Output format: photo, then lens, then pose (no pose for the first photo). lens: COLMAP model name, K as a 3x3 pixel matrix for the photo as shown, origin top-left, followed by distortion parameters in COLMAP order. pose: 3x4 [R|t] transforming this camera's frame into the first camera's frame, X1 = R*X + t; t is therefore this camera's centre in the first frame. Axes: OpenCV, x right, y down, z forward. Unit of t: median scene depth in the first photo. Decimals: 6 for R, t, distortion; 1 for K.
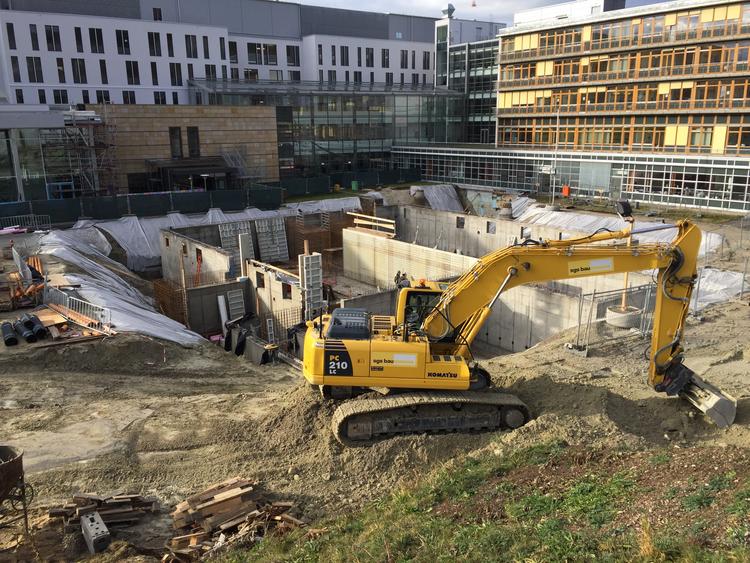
lens RADIAL K [[640.5, 0, 375.0], [0, 640.5, 281.5], [0, 0, 1]] dist [0.044288, -0.001453]
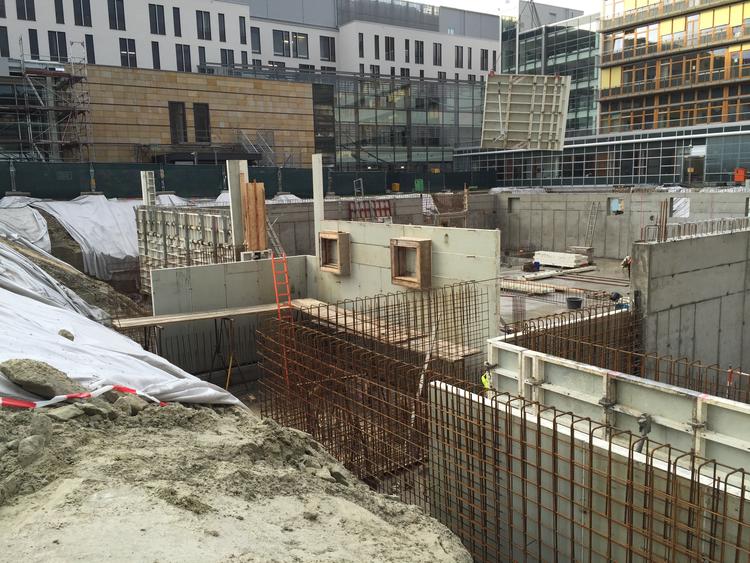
lens RADIAL K [[640.5, 0, 375.0], [0, 640.5, 281.5], [0, 0, 1]] dist [0.044288, -0.001453]
pose [[0.999718, -0.008205, -0.022285, -0.057062], [0.006096, 0.995637, -0.093111, 0.025216], [0.022952, 0.092949, 0.995406, 0.236925]]
